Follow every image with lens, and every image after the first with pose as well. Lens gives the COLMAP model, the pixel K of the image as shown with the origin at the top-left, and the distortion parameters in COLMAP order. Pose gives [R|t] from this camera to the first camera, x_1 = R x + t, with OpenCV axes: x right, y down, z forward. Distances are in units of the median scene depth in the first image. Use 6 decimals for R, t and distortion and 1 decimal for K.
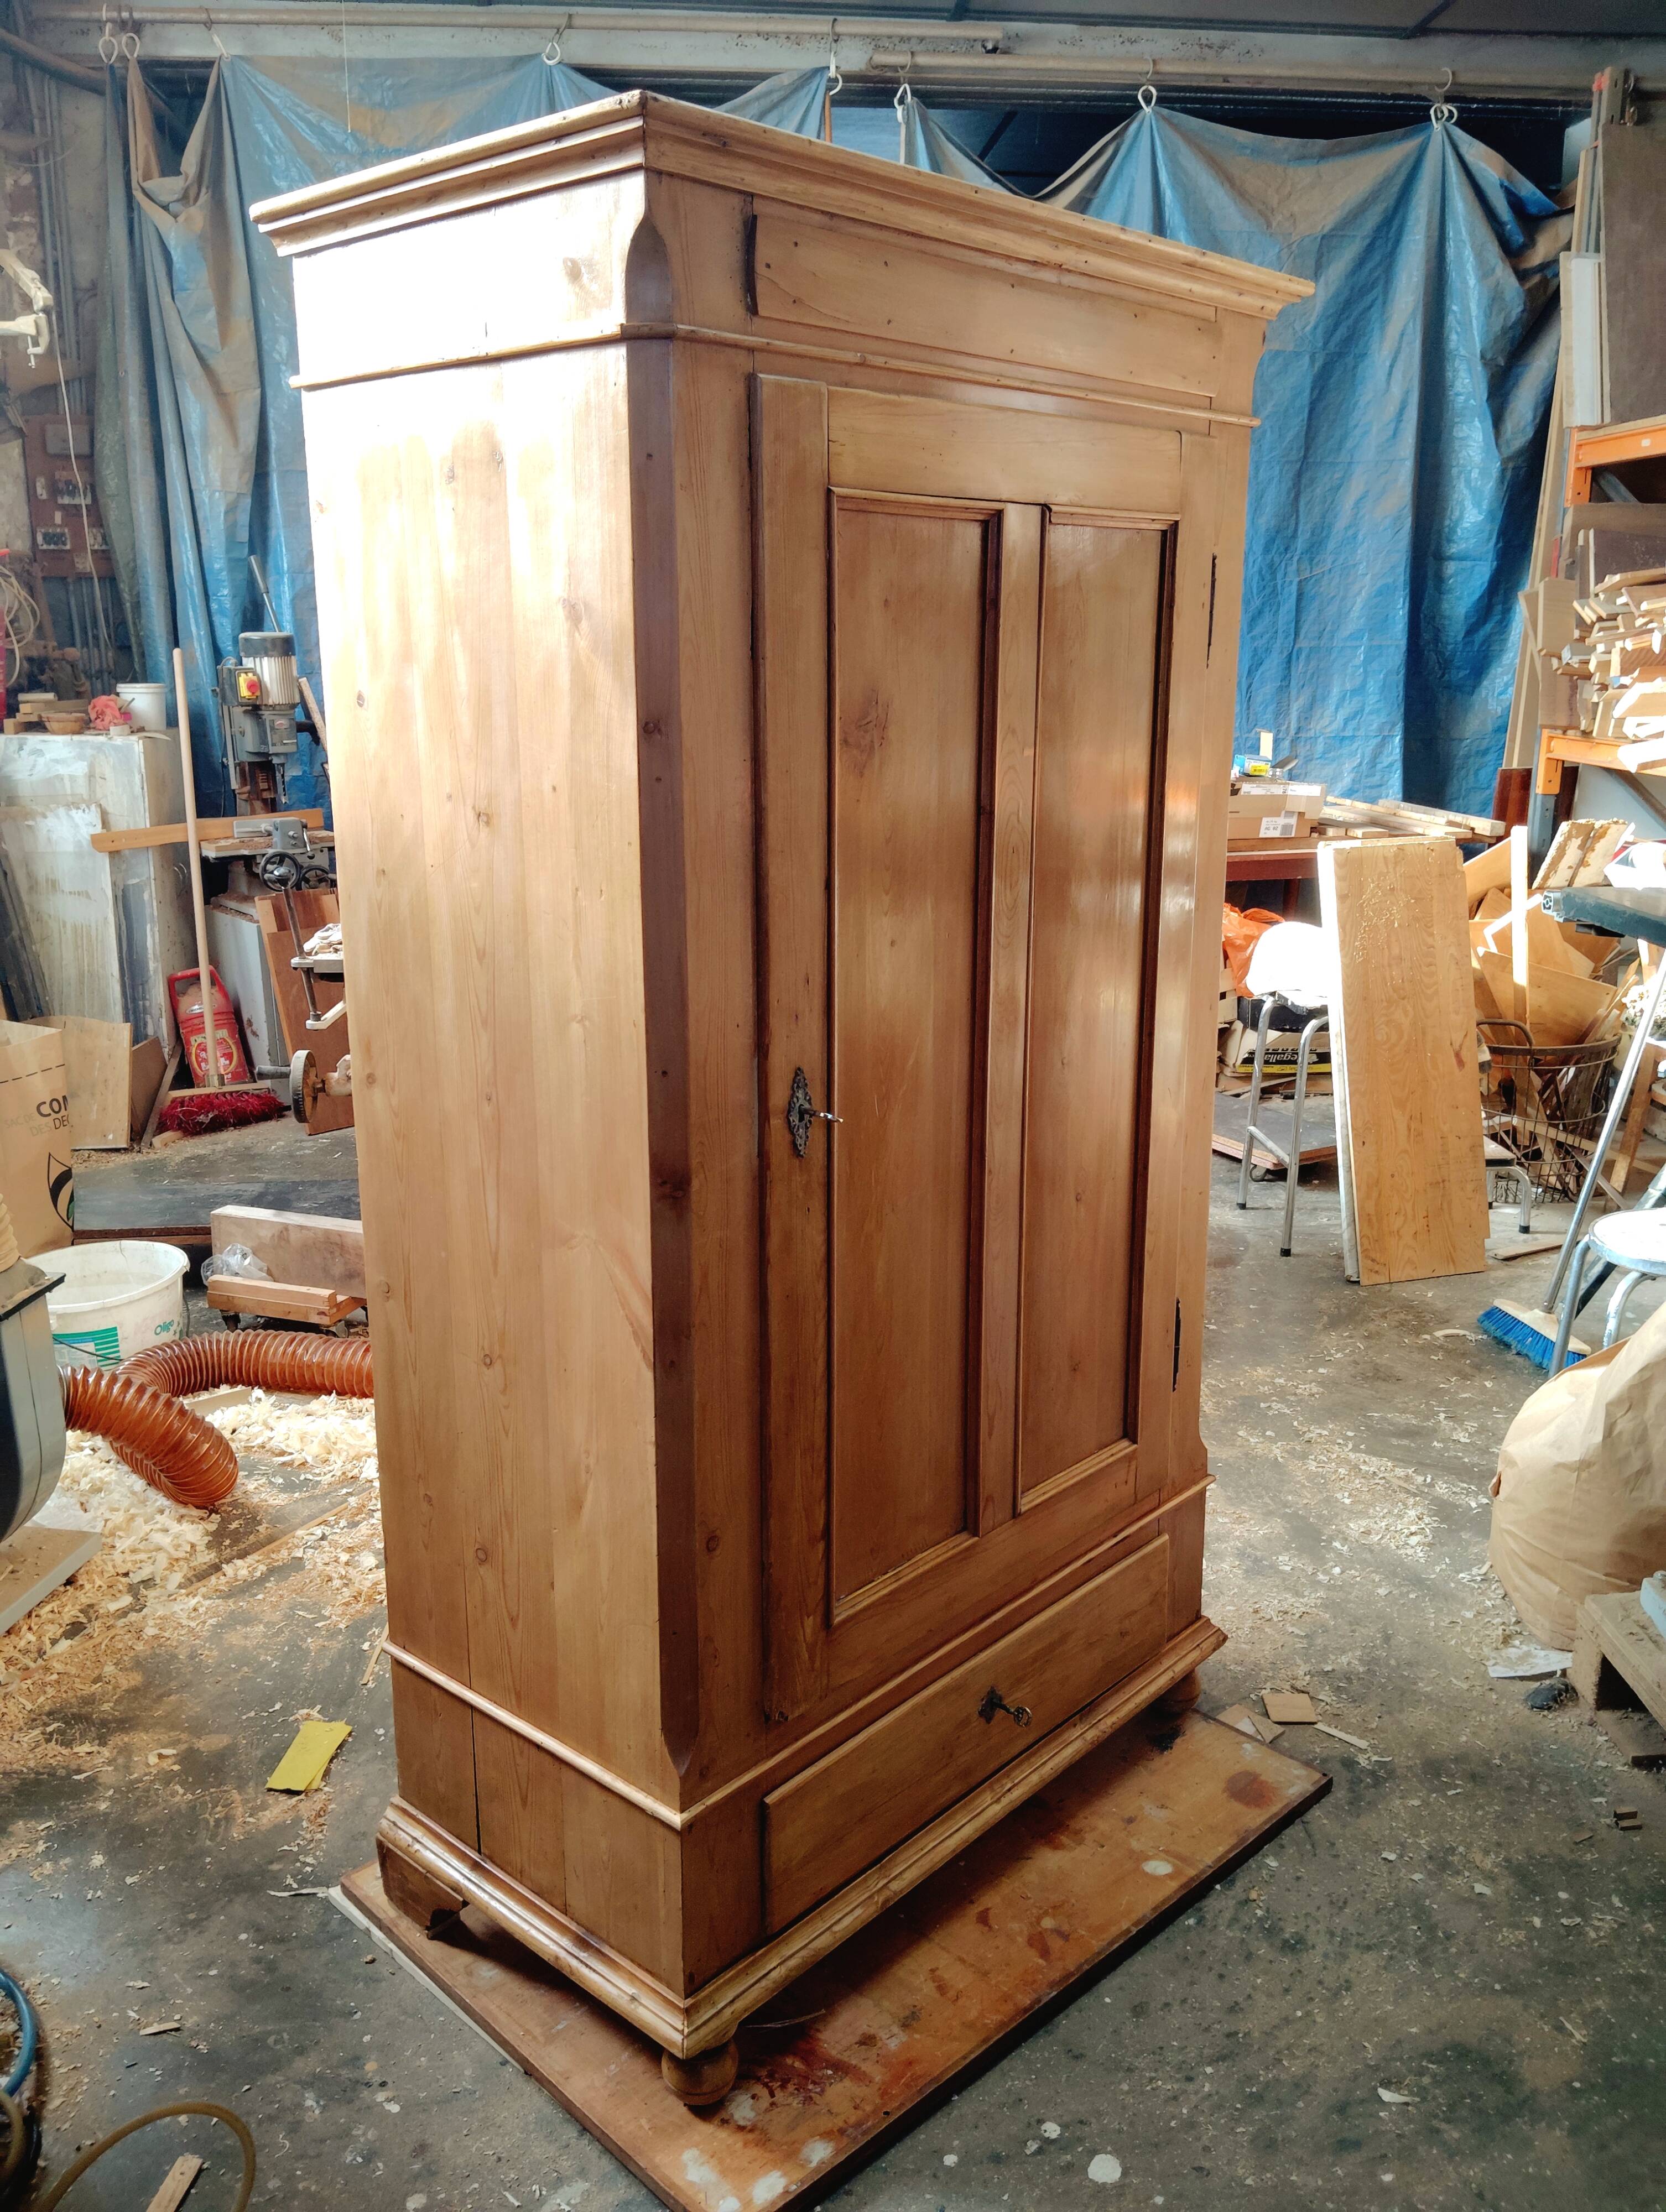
lens RADIAL K [[1757.0, 0, 833.0], [0, 1757.0, 1106.0], [0, 0, 1]] dist [0.080992, -0.164701]
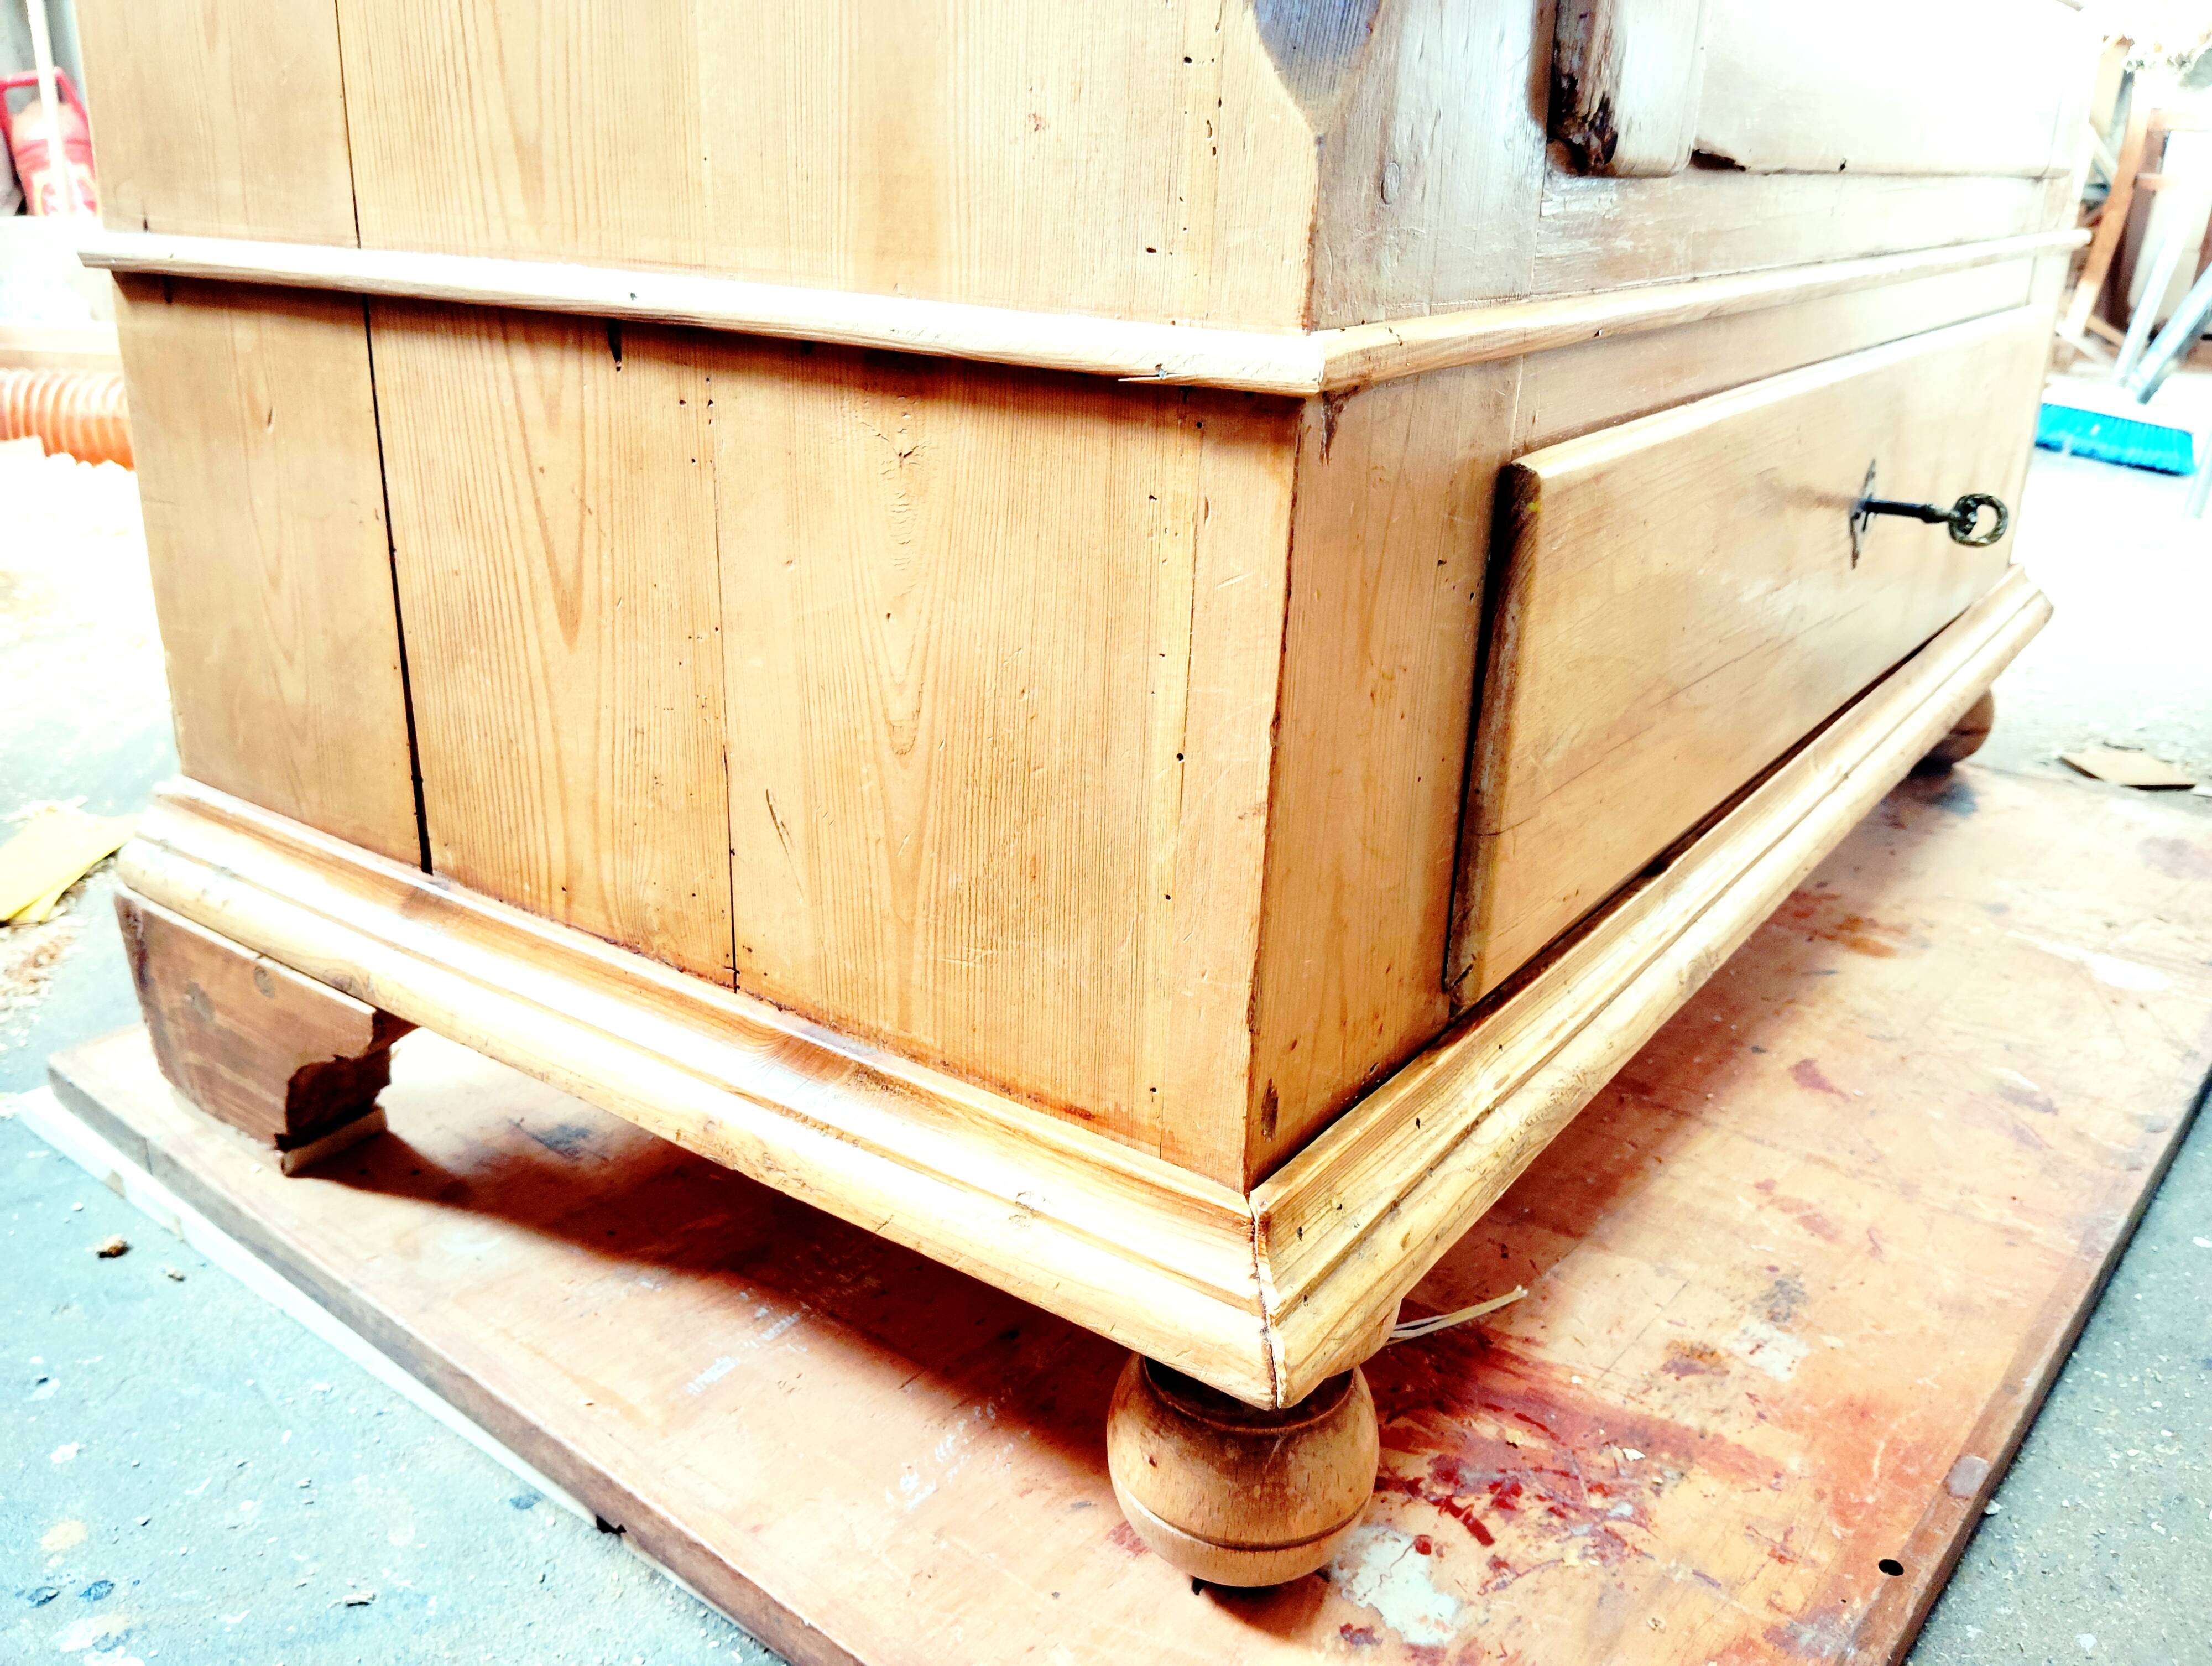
lens RADIAL K [[1824.6, 0, 1107.3], [0, 1824.6, 806.1], [0, 0, 1]] dist [0.078963, -0.158931]
pose [[0.992192, -0.014007, 0.123927, -0.054901], [-0.000053, 0.993625, 0.112732, 0.170336], [-0.124716, -0.111859, 0.985867, 0.304320]]
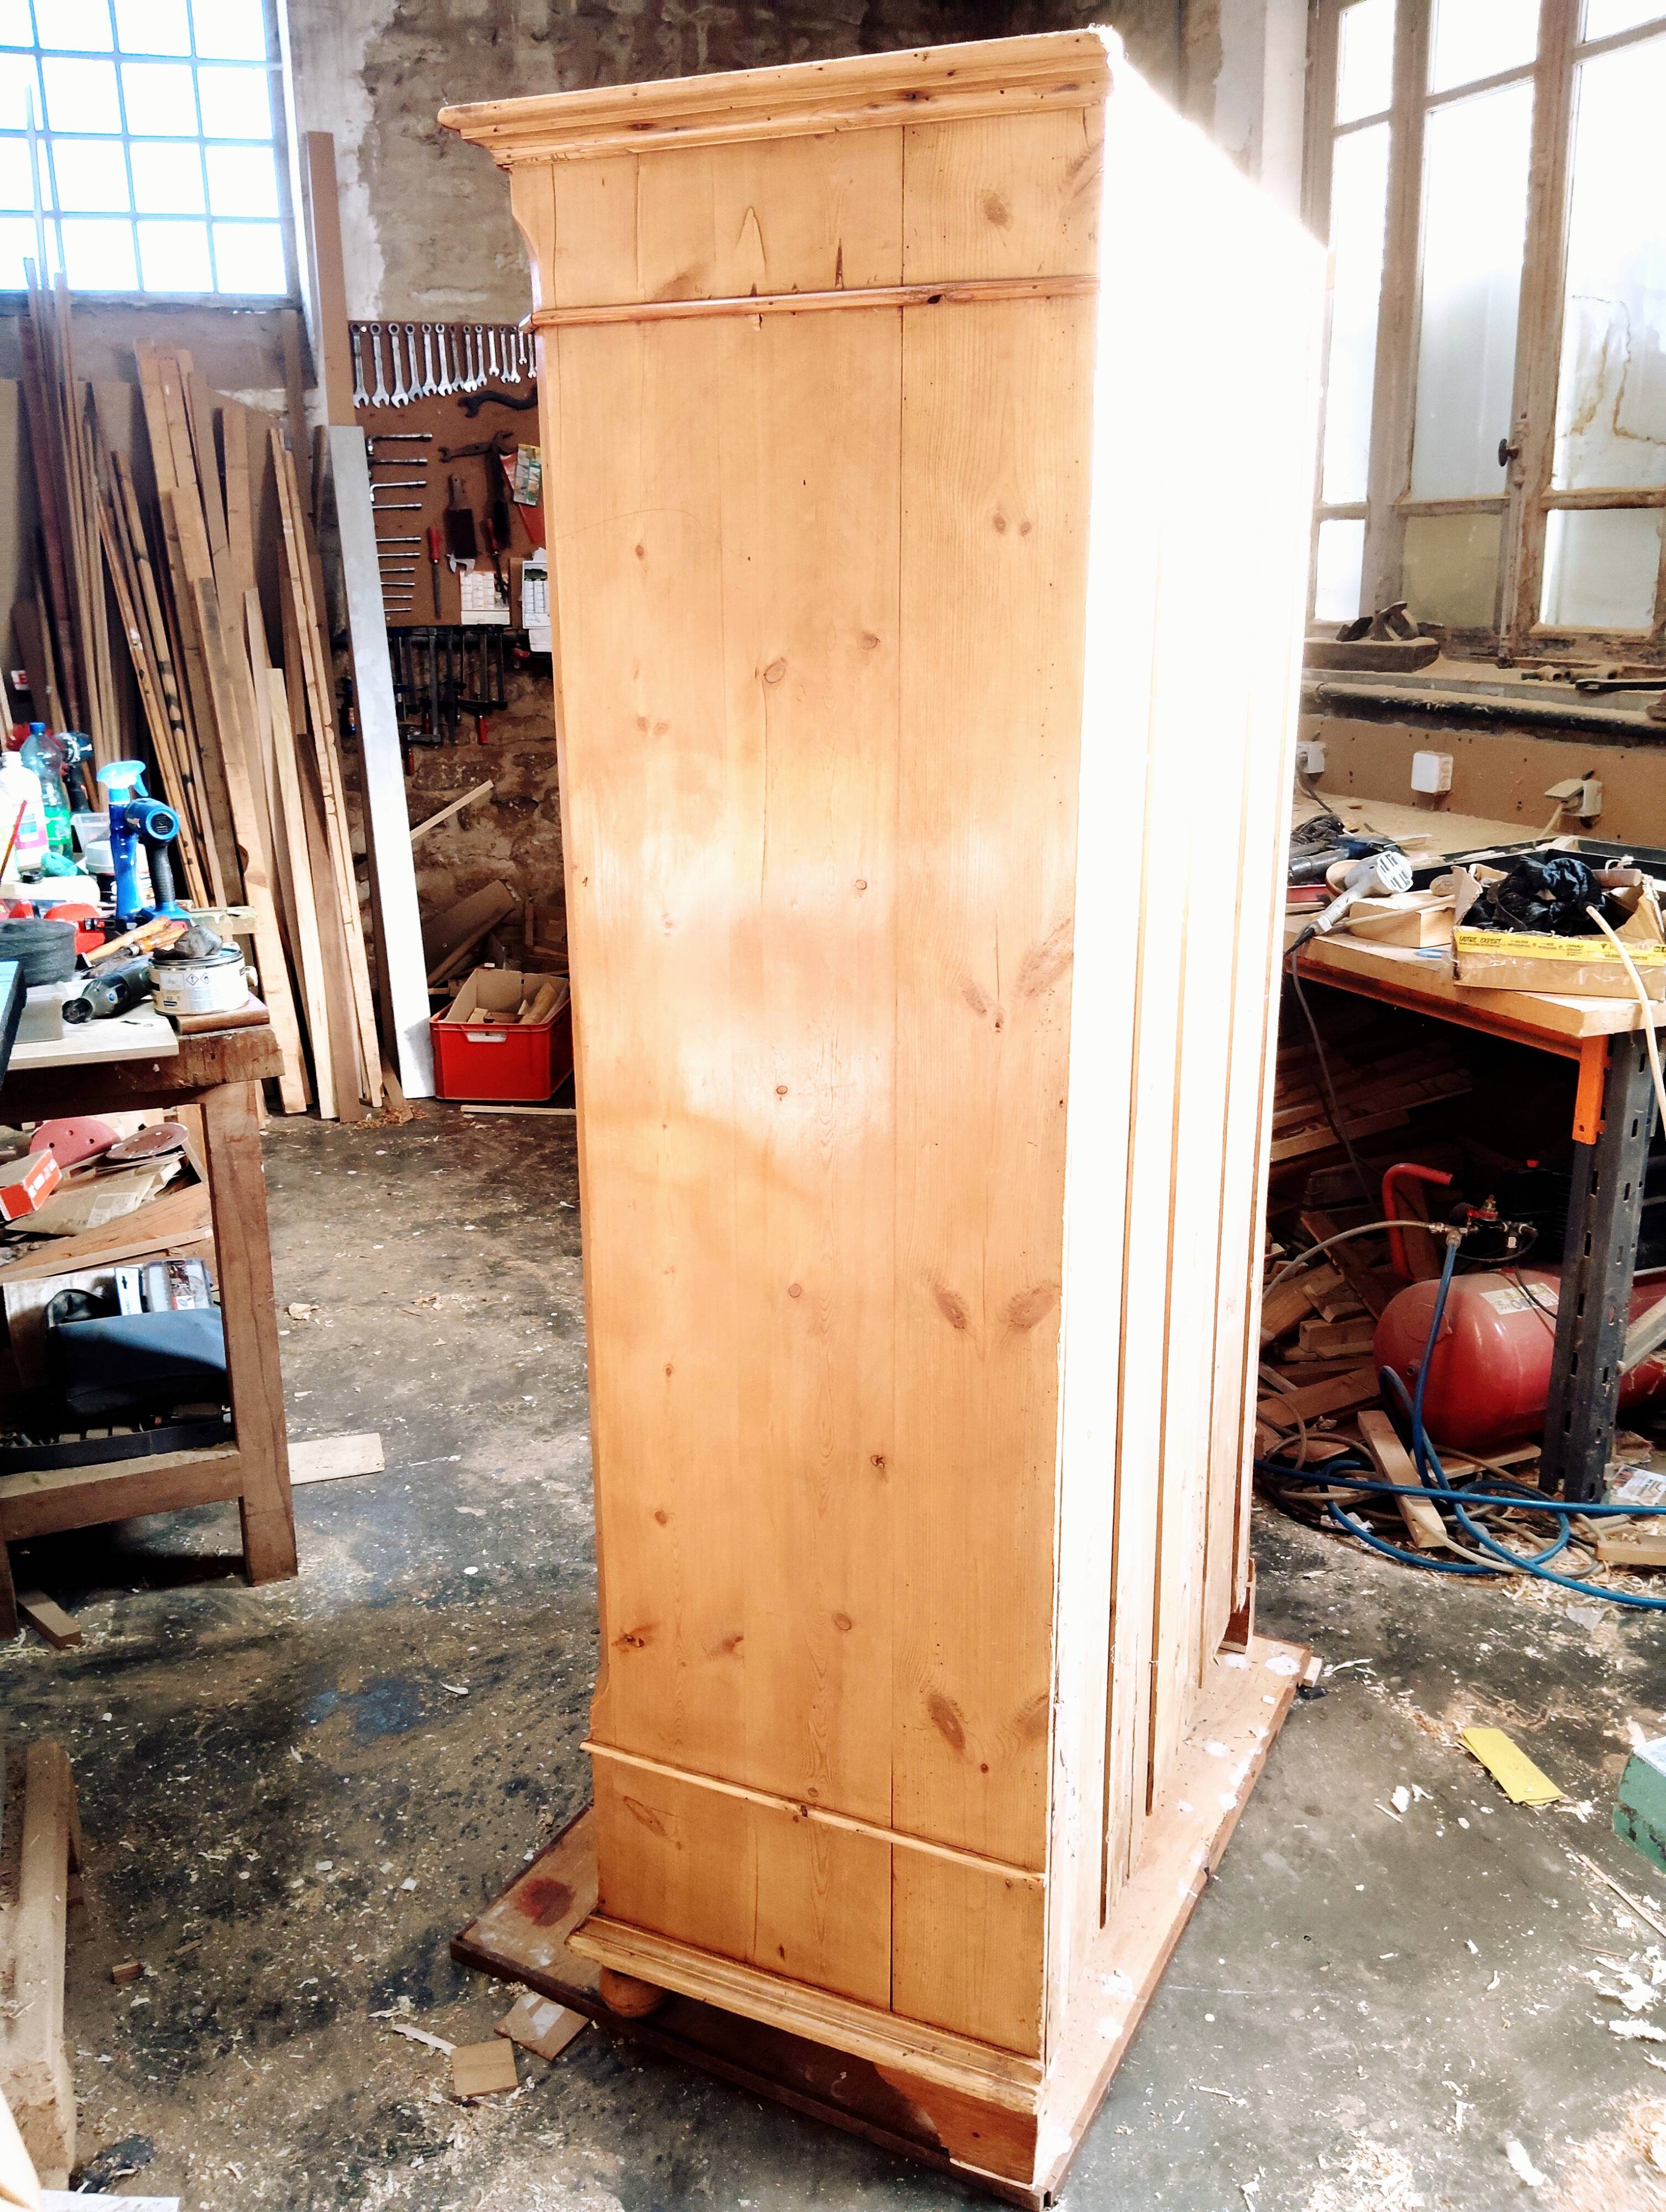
lens RADIAL K [[1824.6, 0, 833.0], [0, 1824.6, 1106.0], [0, 0, 1]] dist [0.078963, -0.158931]
pose [[-0.947693, 0.104543, -0.301577, 0.179392], [-0.069482, 0.854610, 0.514602, -0.243068], [0.311529, 0.508639, -0.802644, 0.846964]]
